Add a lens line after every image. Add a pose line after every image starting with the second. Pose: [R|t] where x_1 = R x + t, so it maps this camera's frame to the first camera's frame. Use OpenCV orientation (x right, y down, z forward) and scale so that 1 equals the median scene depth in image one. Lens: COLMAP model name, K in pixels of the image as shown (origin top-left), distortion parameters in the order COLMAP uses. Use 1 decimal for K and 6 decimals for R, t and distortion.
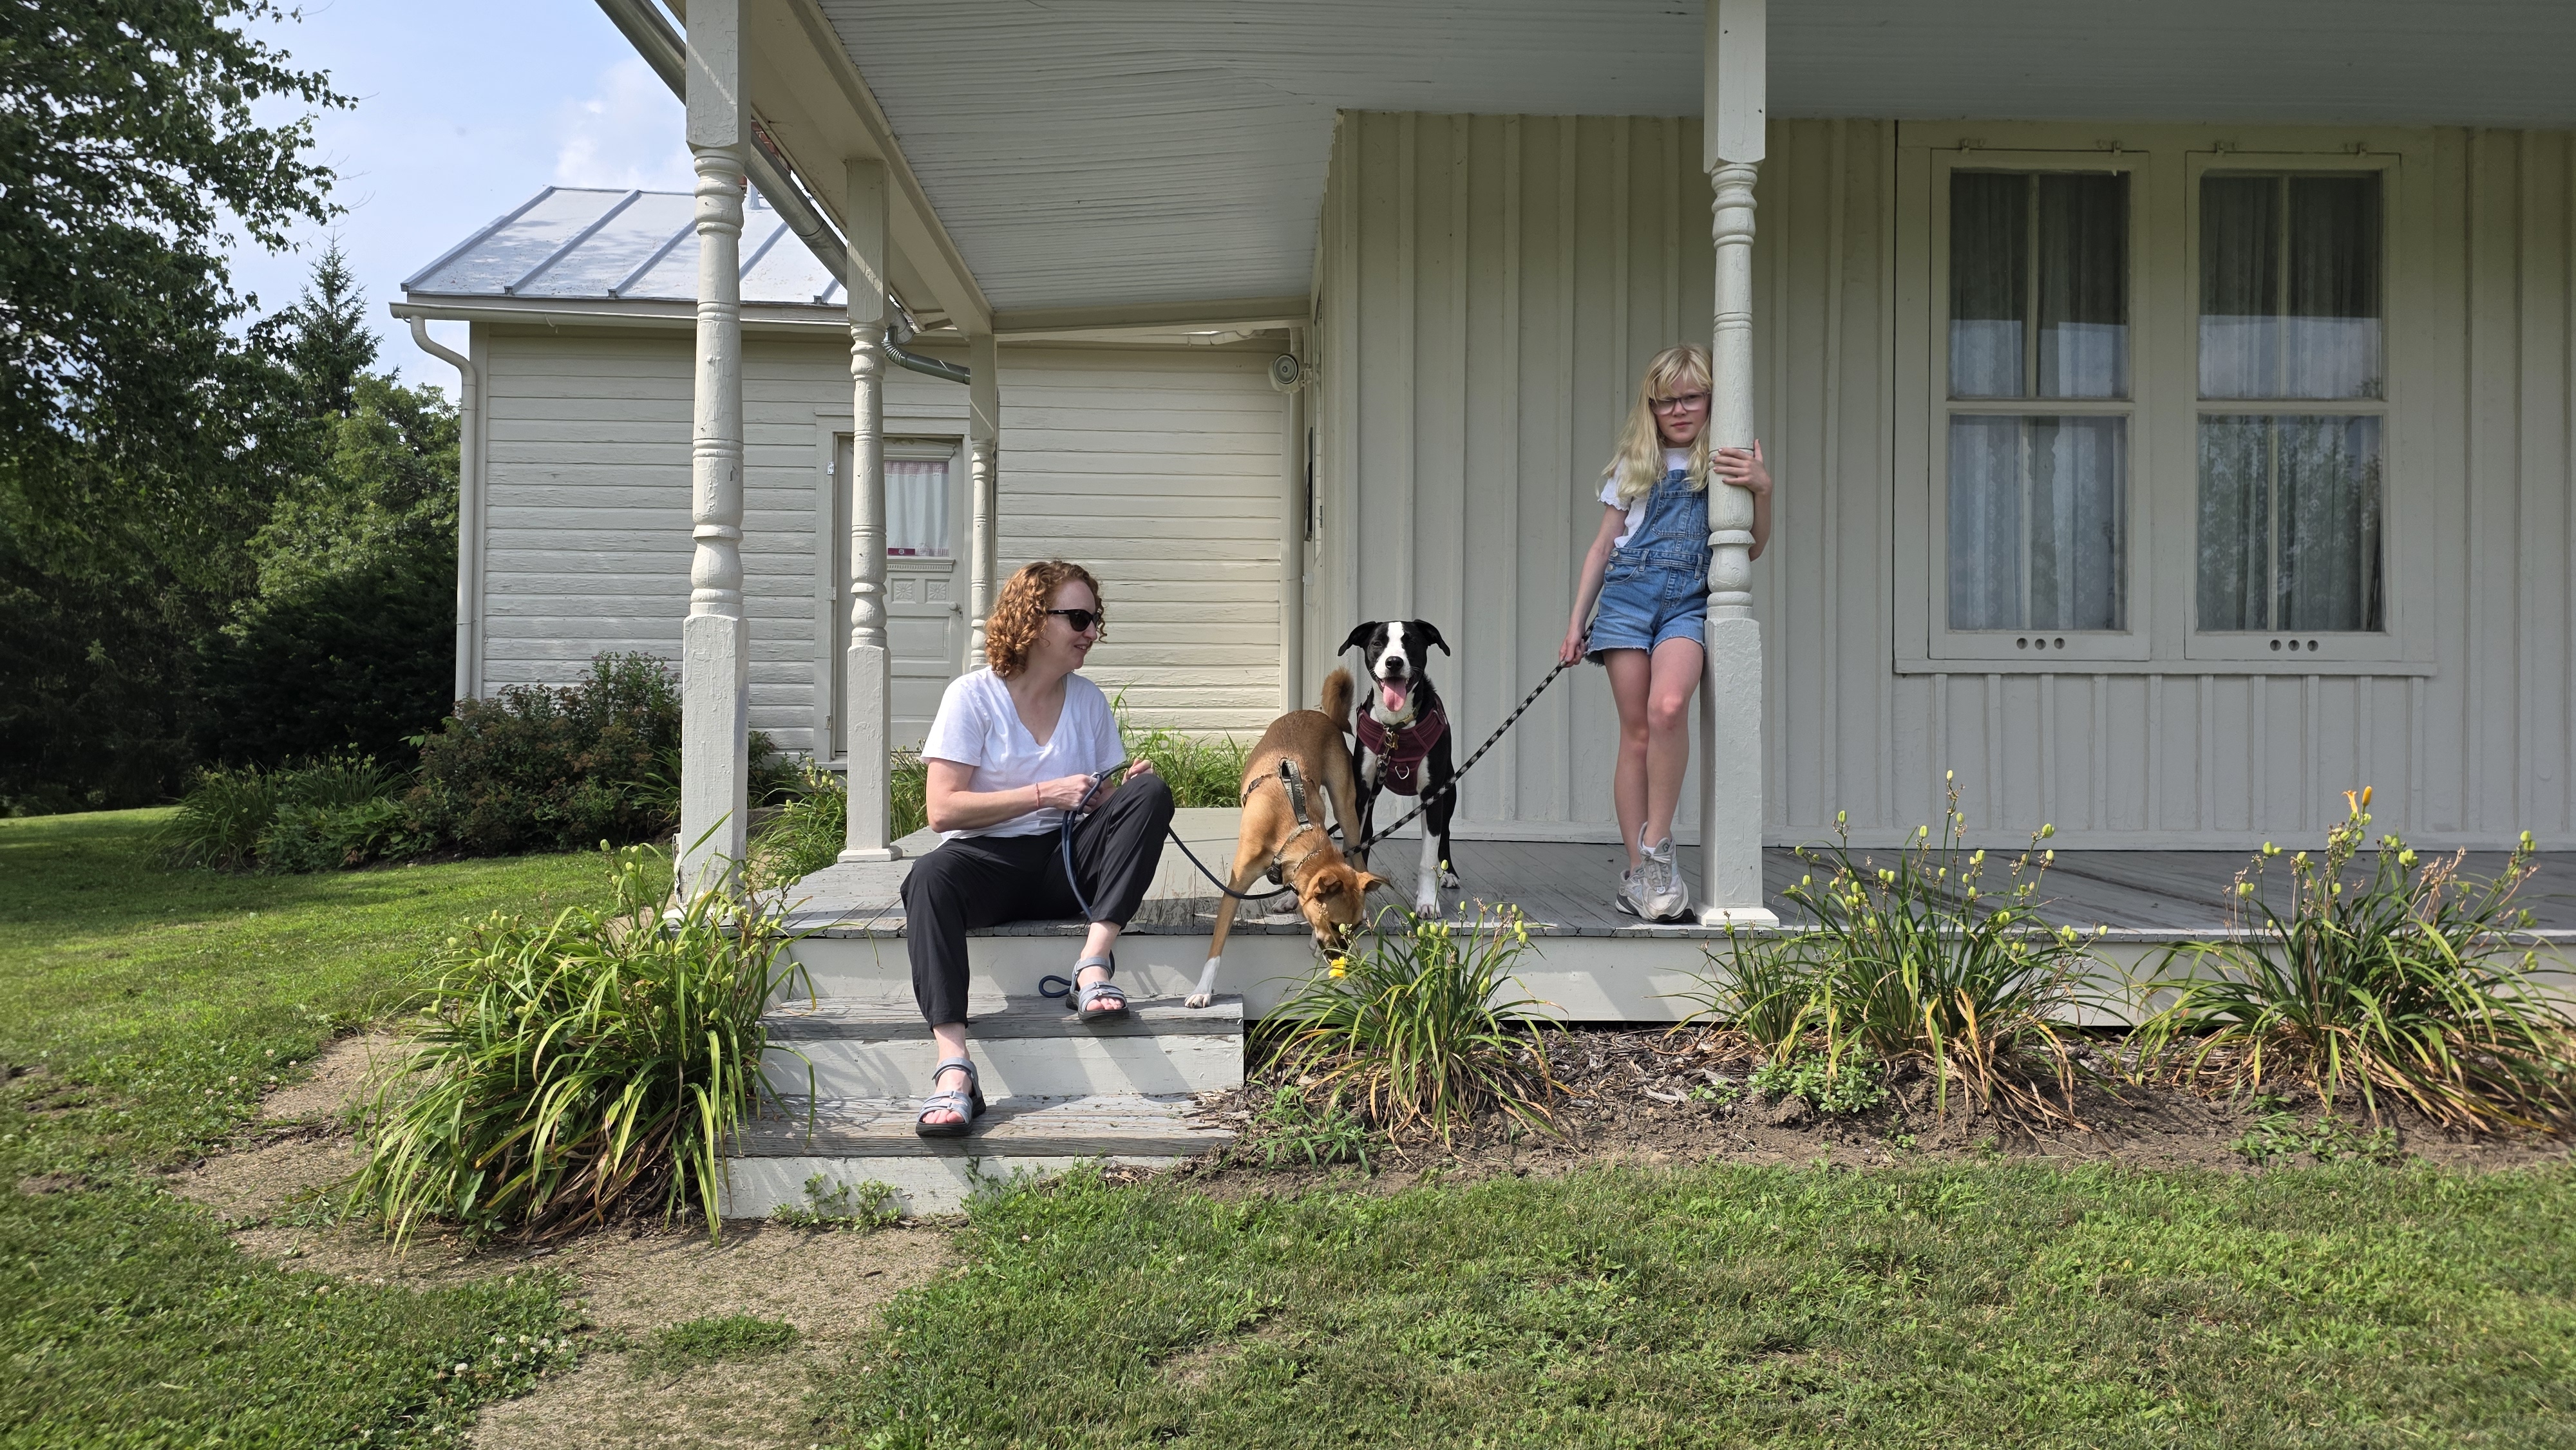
lens RADIAL K [[1775.2, 0, 1283.8], [0, 1775.2, 697.9], [0, 0, 1]] dist [0.087756, -0.087296]
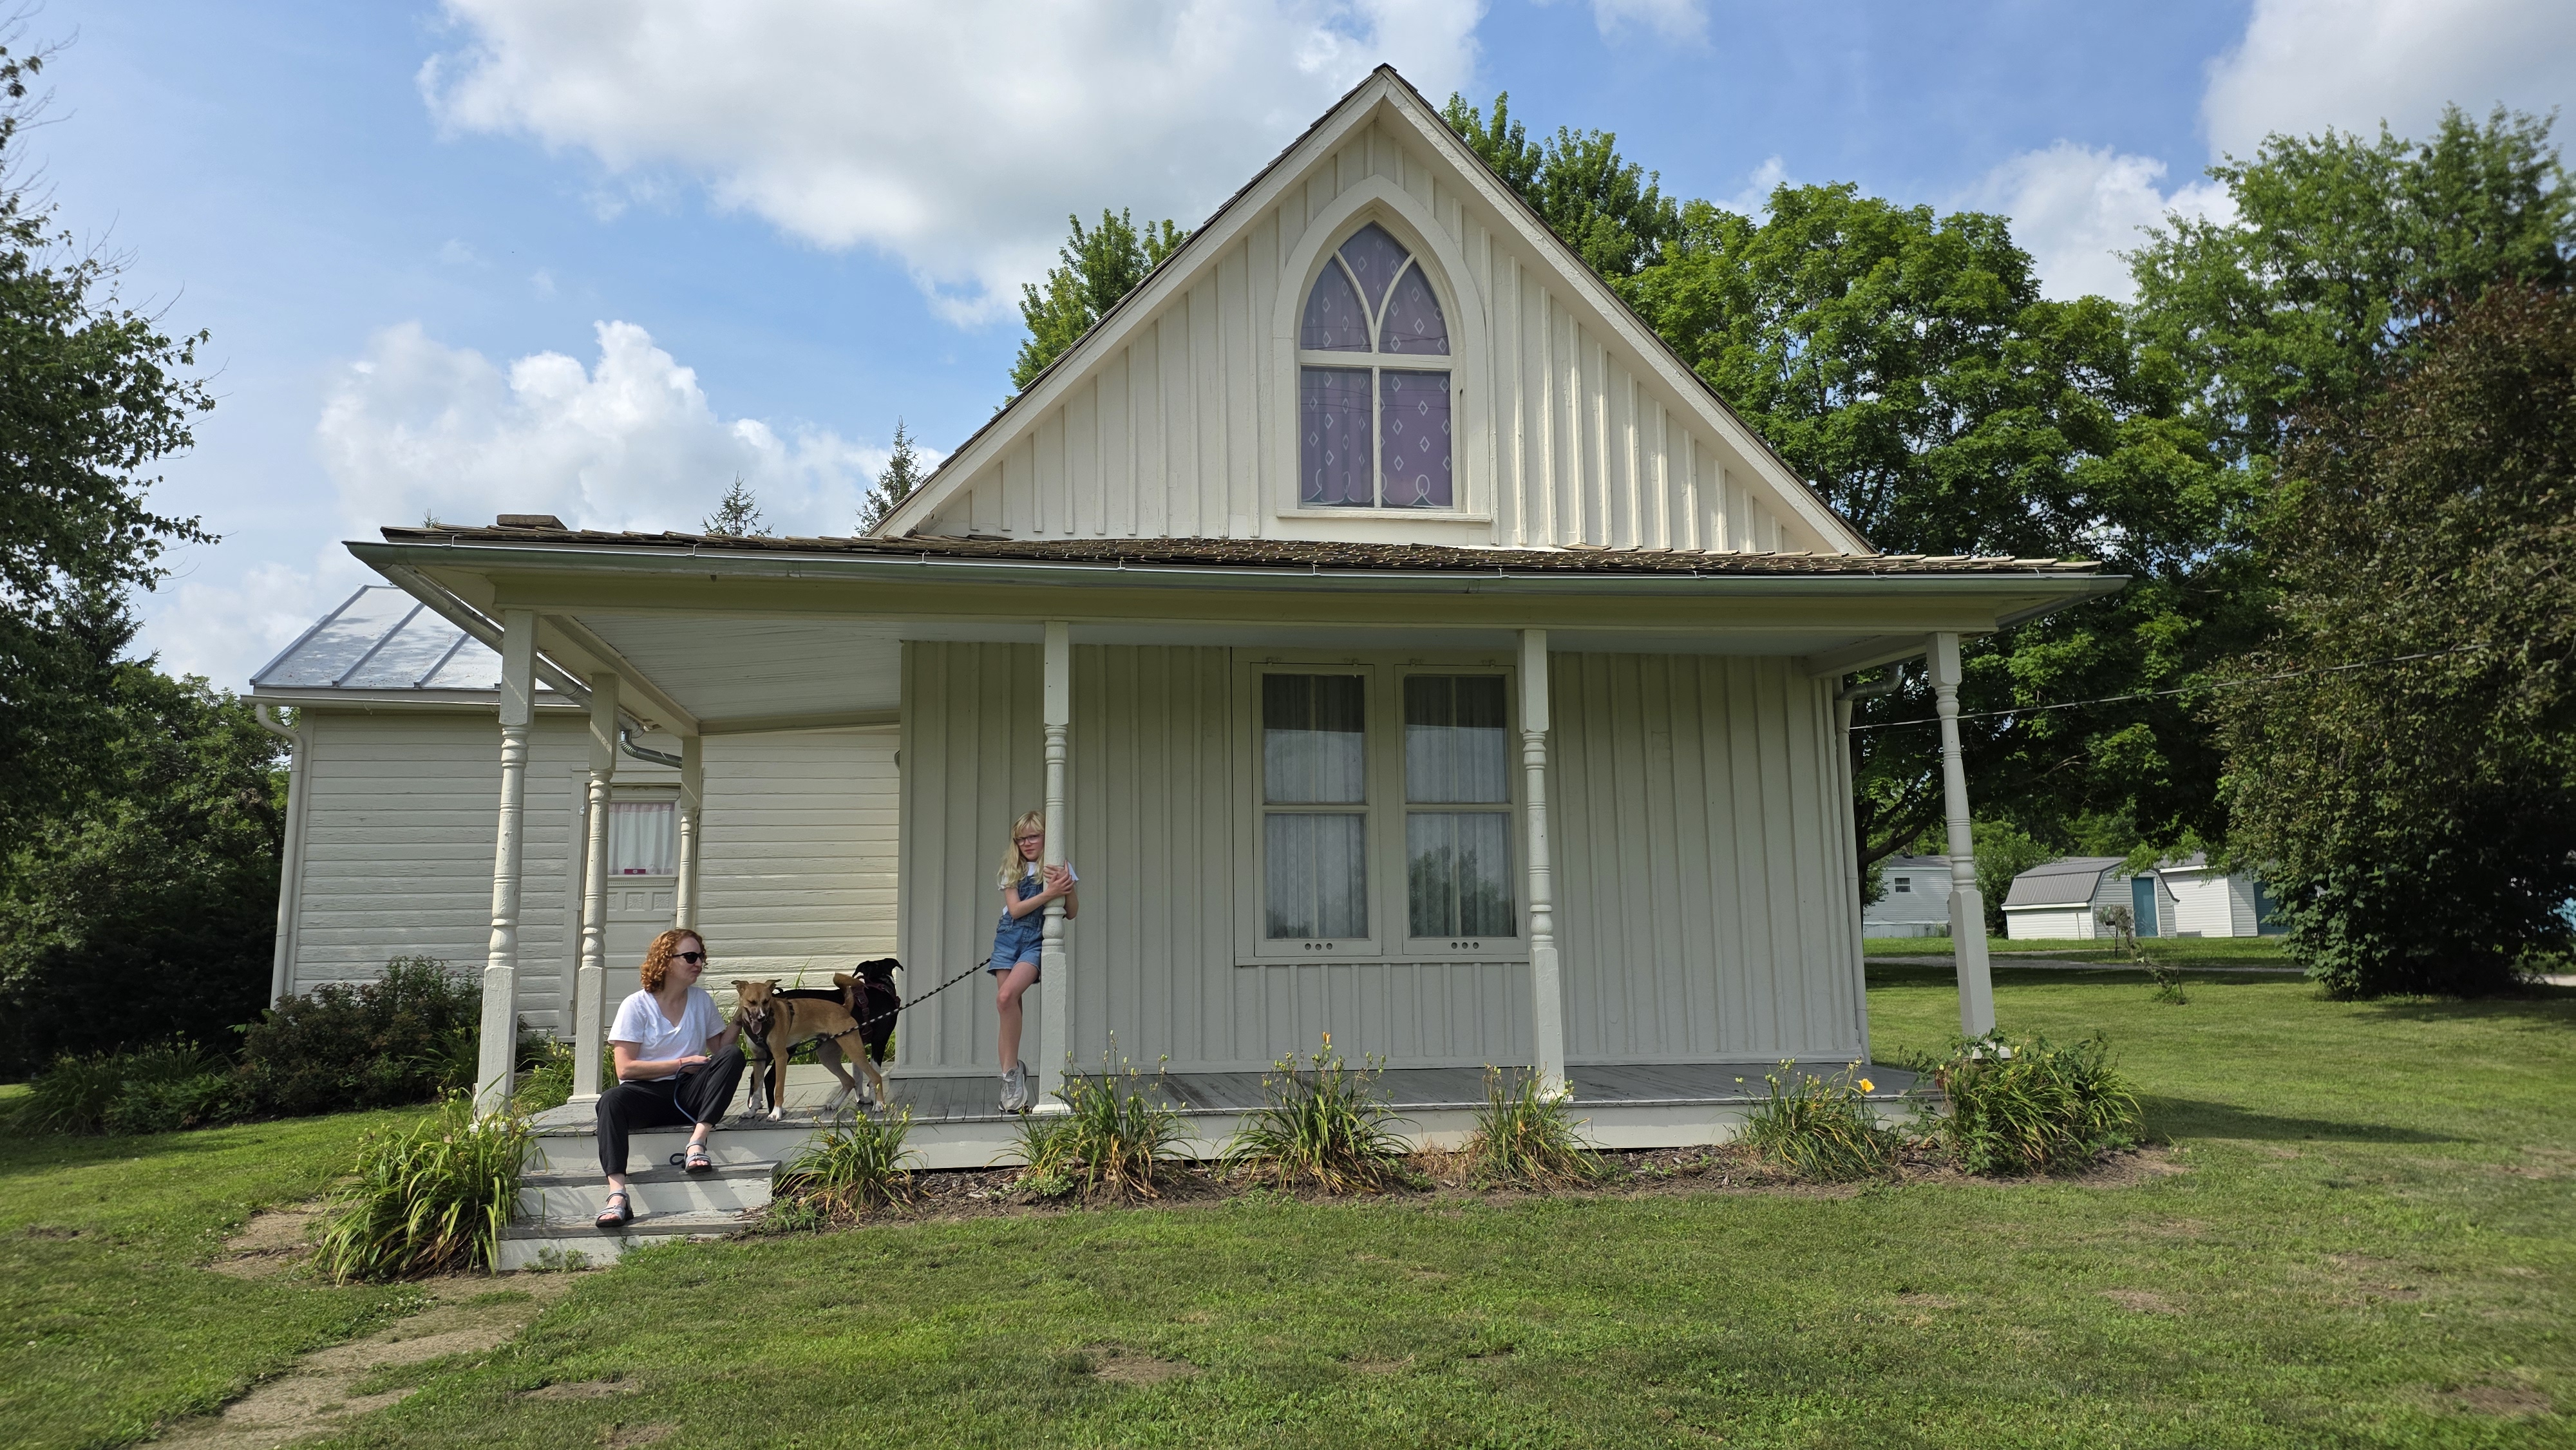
lens RADIAL K [[1775.2, 0, 1283.8], [0, 1775.2, 697.9], [0, 0, 1]] dist [0.087756, -0.087296]
pose [[0.992943, -0.001928, 0.118576, 0.164456], [0.018164, 0.990543, -0.135995, -0.030922], [-0.117193, 0.137189, 0.983588, -0.596470]]
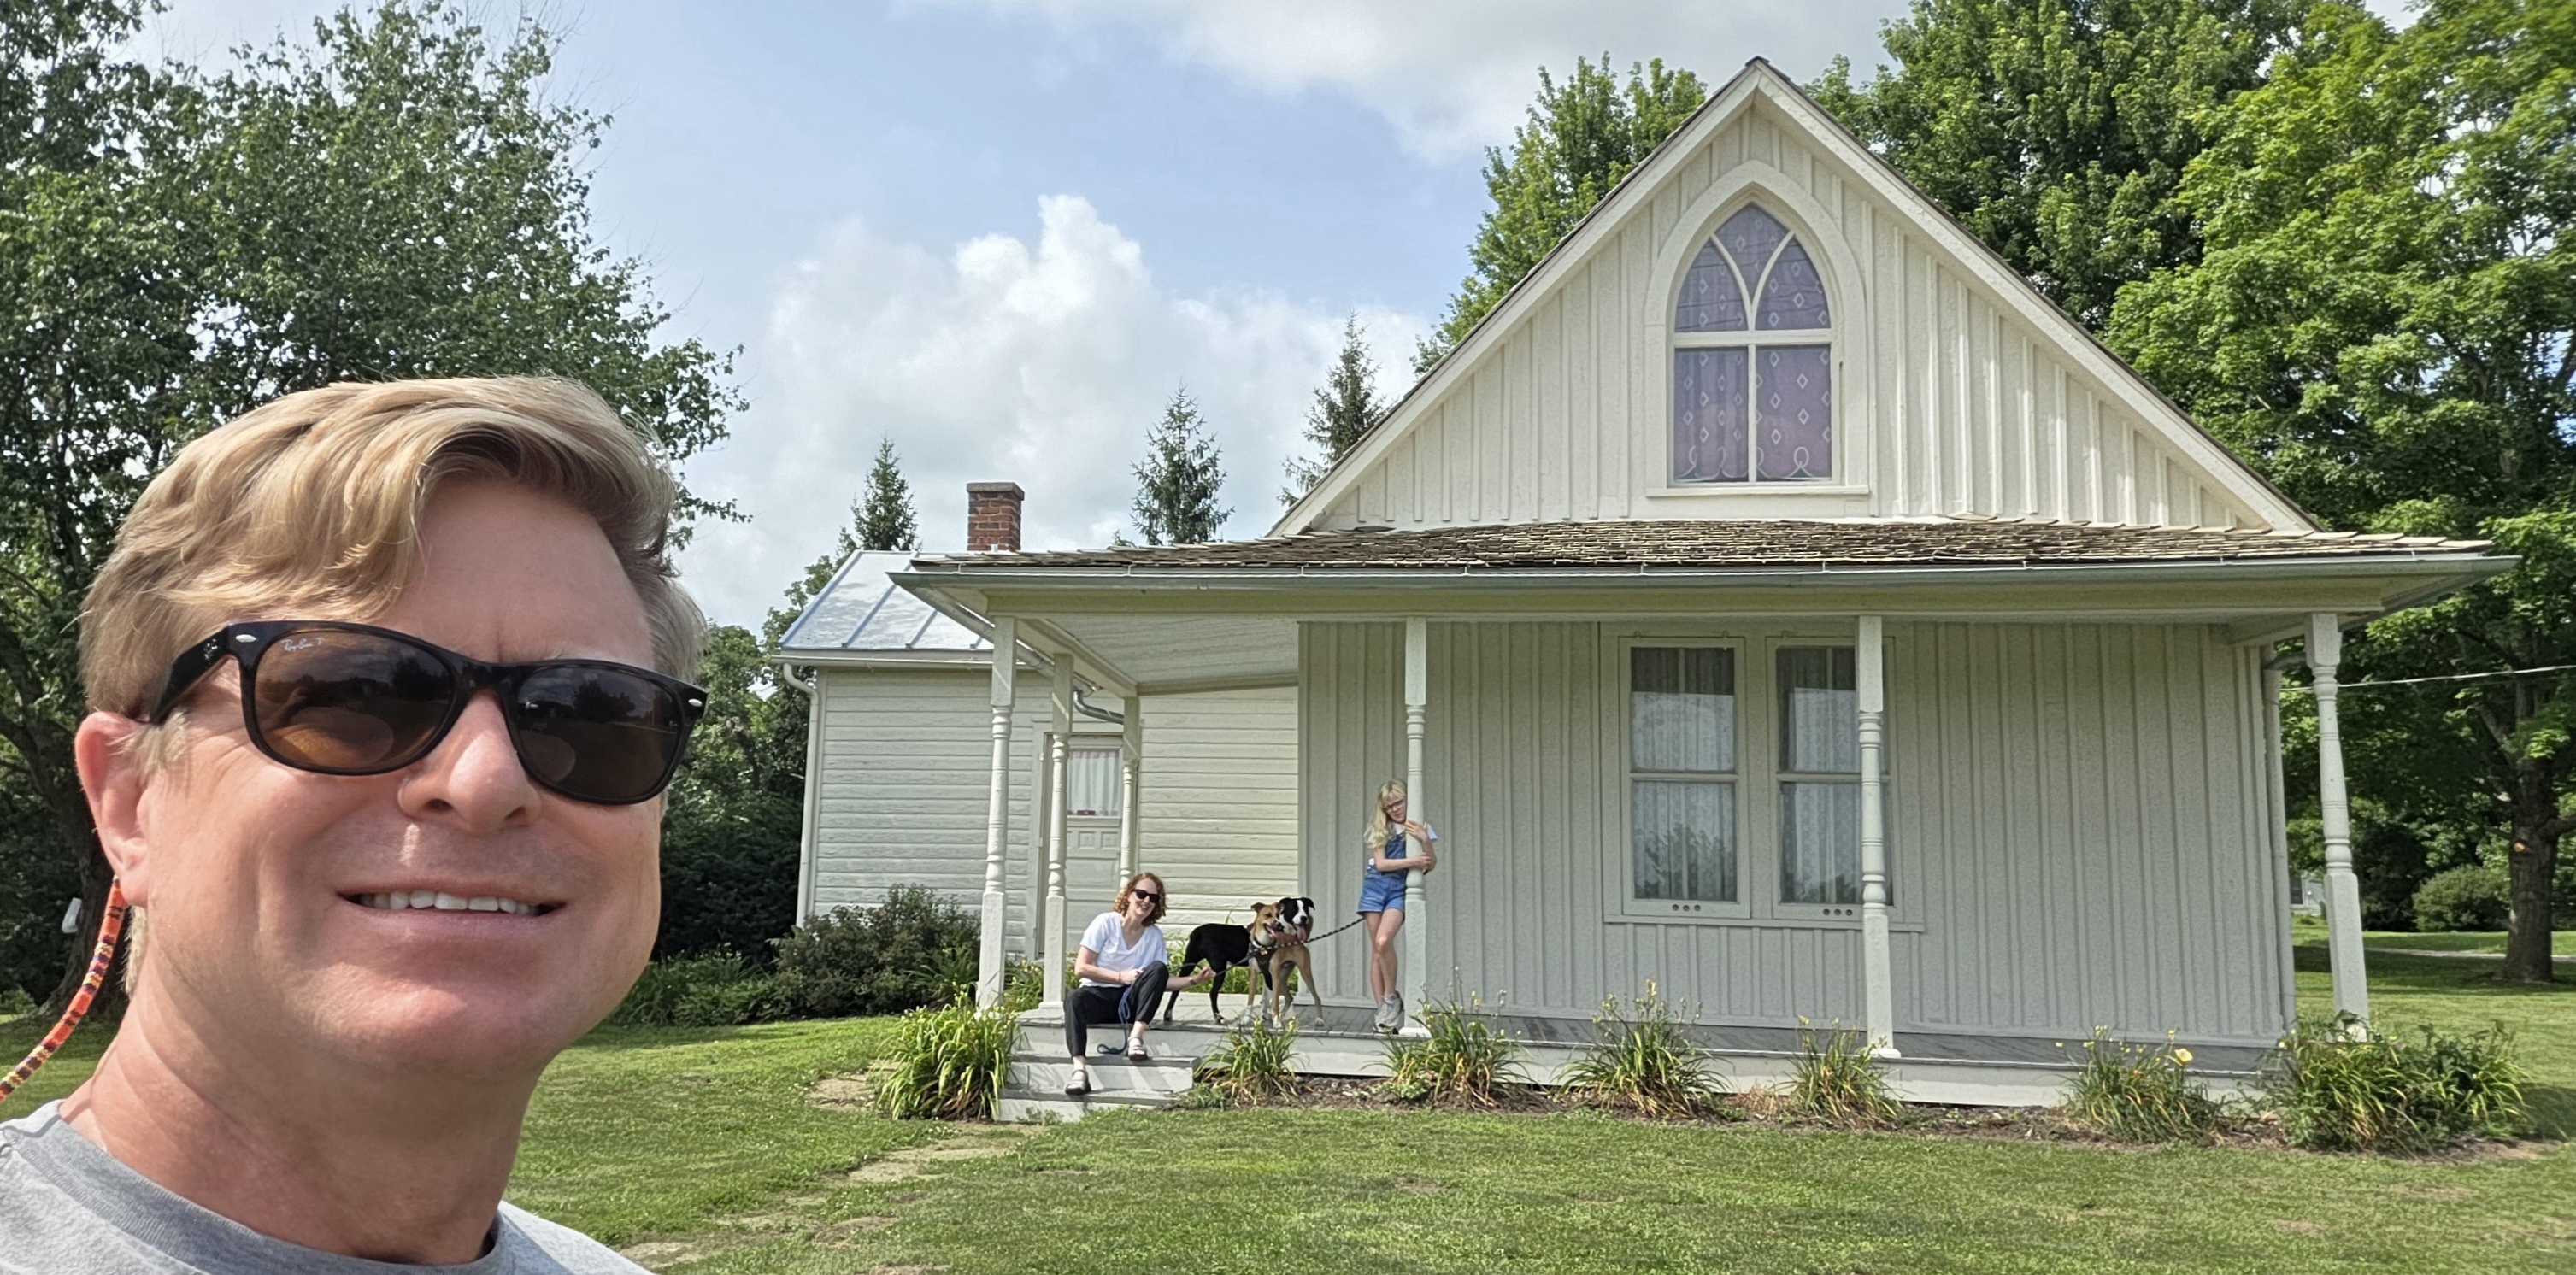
lens RADIAL K [[2150.7, 0, 1128.2], [0, 2150.7, 542.8], [0, 0, 1]] dist [0.113792, -0.126975]
pose [[0.978839, -0.018399, -0.203802, 0.281766], [-0.015146, 0.986703, -0.161825, -0.025782], [0.204070, 0.161488, 0.965545, -1.125202]]
